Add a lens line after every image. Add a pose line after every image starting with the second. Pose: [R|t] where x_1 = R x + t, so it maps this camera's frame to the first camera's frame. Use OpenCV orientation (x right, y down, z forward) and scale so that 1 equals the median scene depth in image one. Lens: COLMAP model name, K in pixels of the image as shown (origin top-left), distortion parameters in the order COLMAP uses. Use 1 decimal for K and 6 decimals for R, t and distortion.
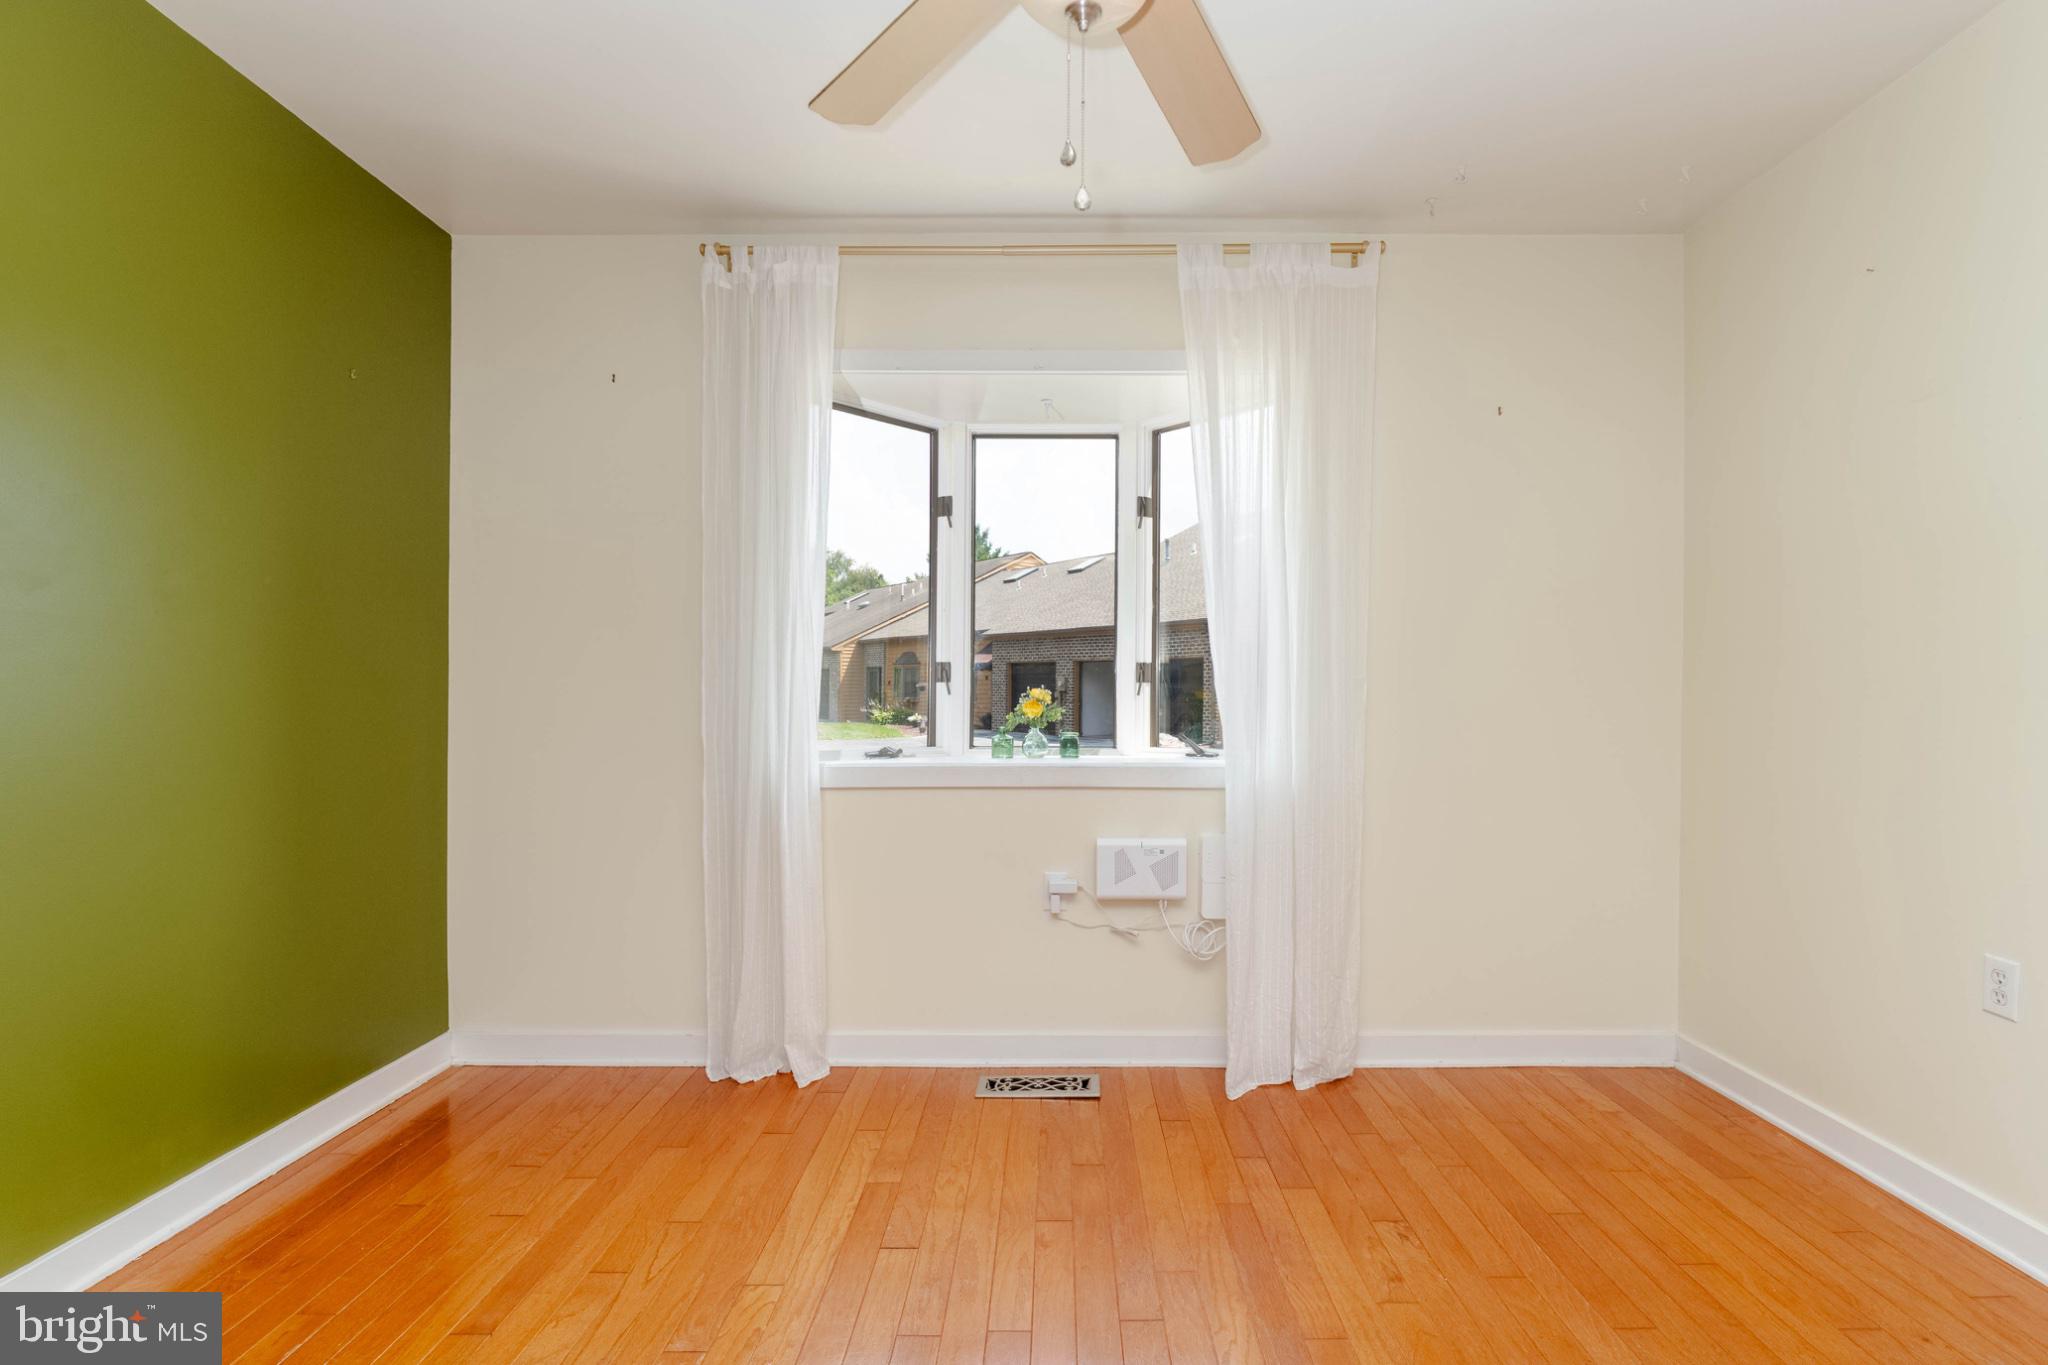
lens RADIAL K [[947.1, 0, 1042.6], [0, 947.1, 691.5], [0, 0, 1]] dist [-0.003494, -0.004328]
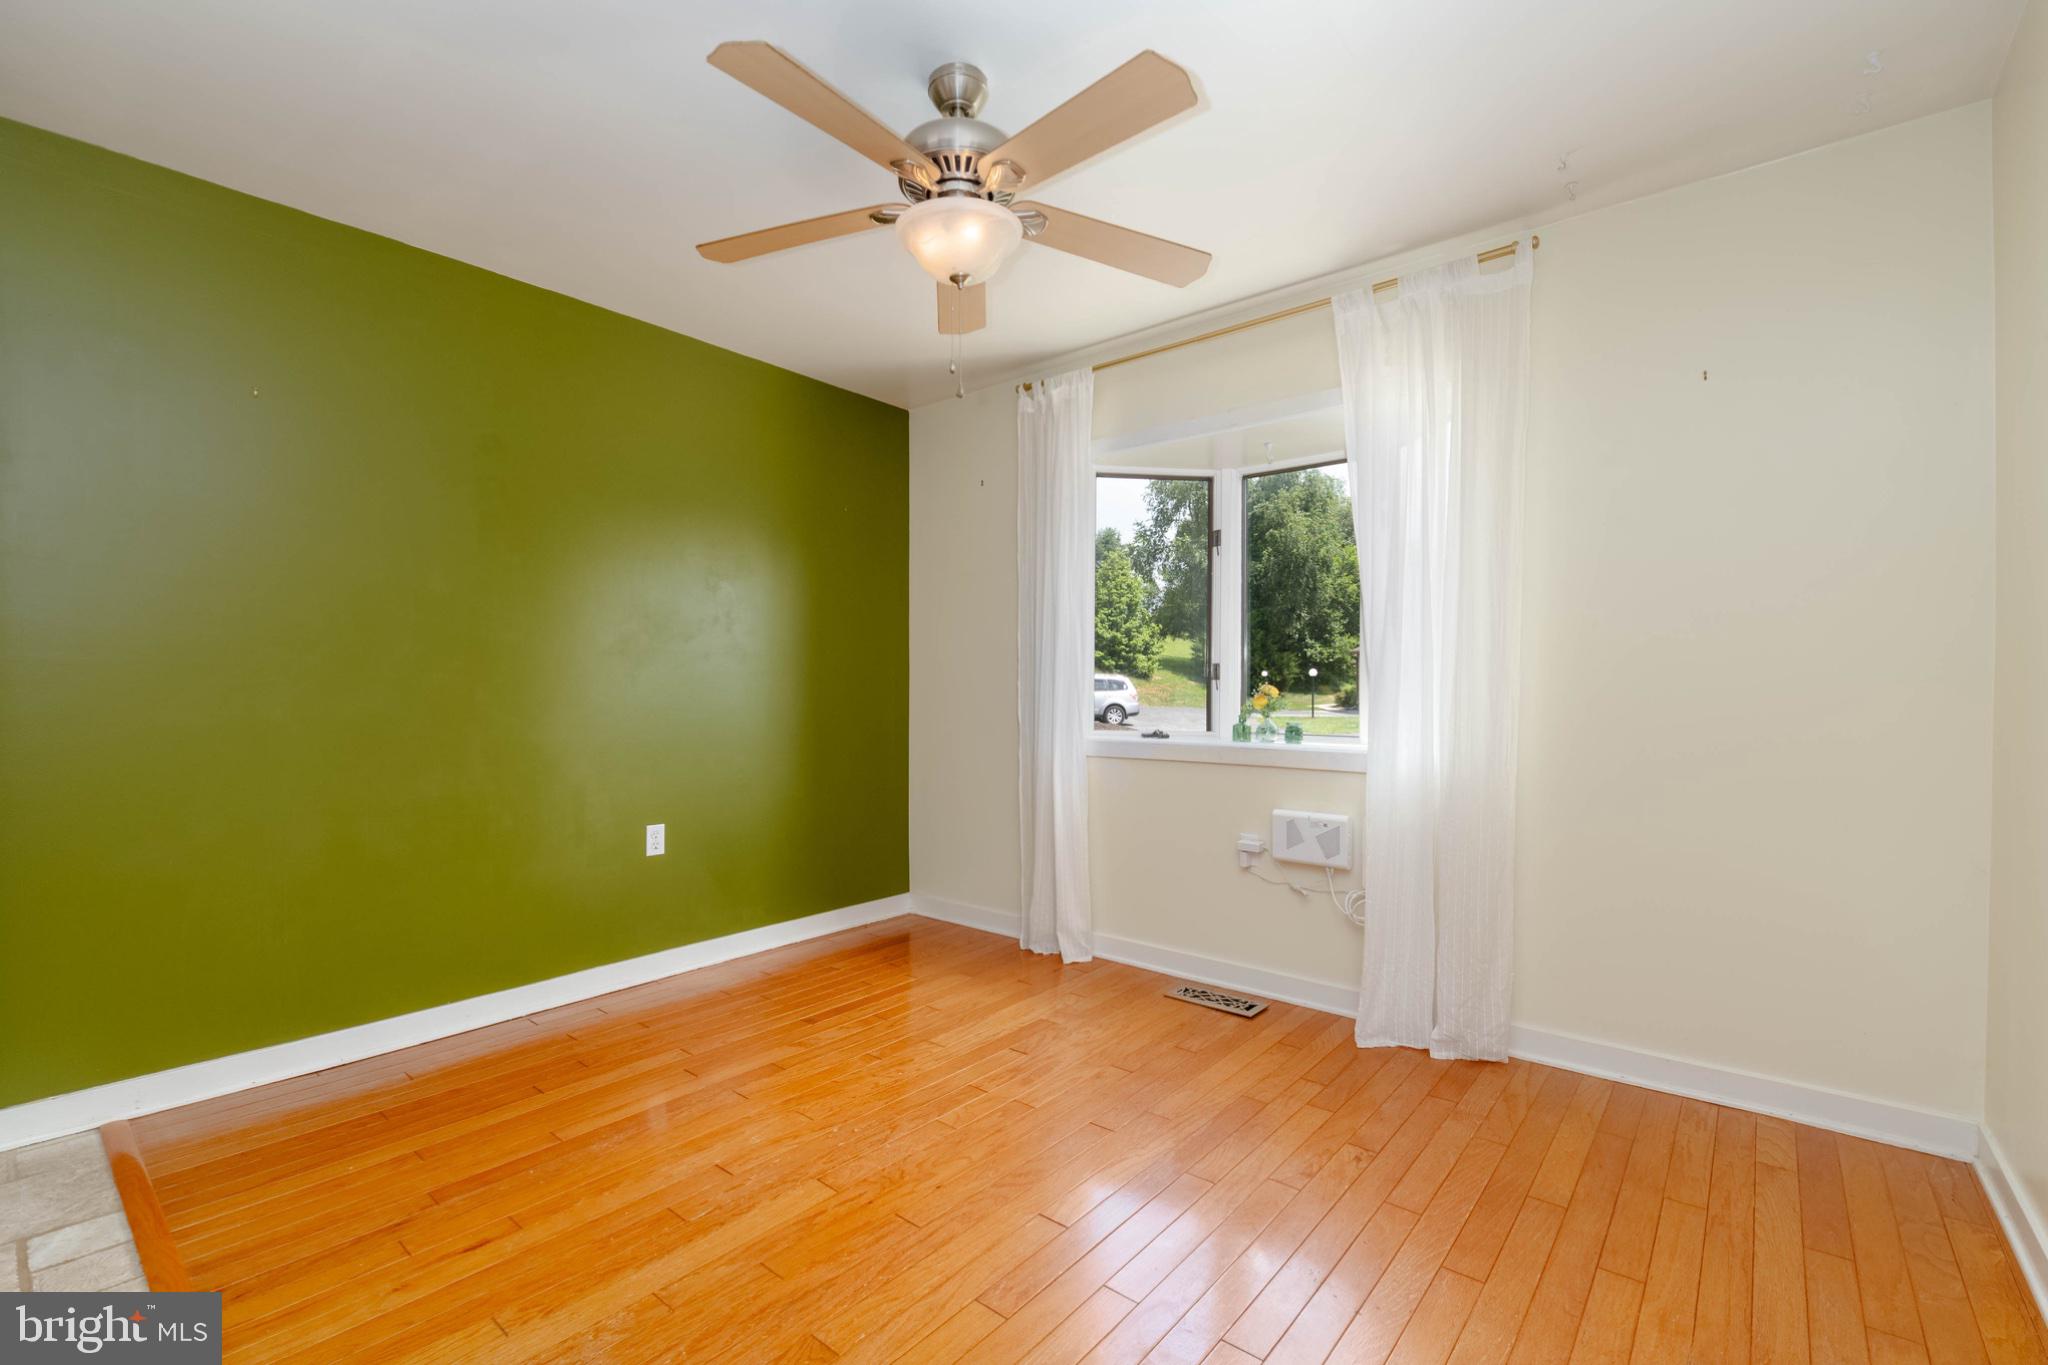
lens RADIAL K [[868.7, 0, 1026.4], [0, 868.7, 692.8], [0, 0, 1]] dist [0.010446, -0.005959]
pose [[0.776807, 0.003472, -0.629729, 0.516586], [-0.000568, 0.999988, 0.004813, 0.002537], [0.629739, -0.003381, 0.776800, -0.055010]]
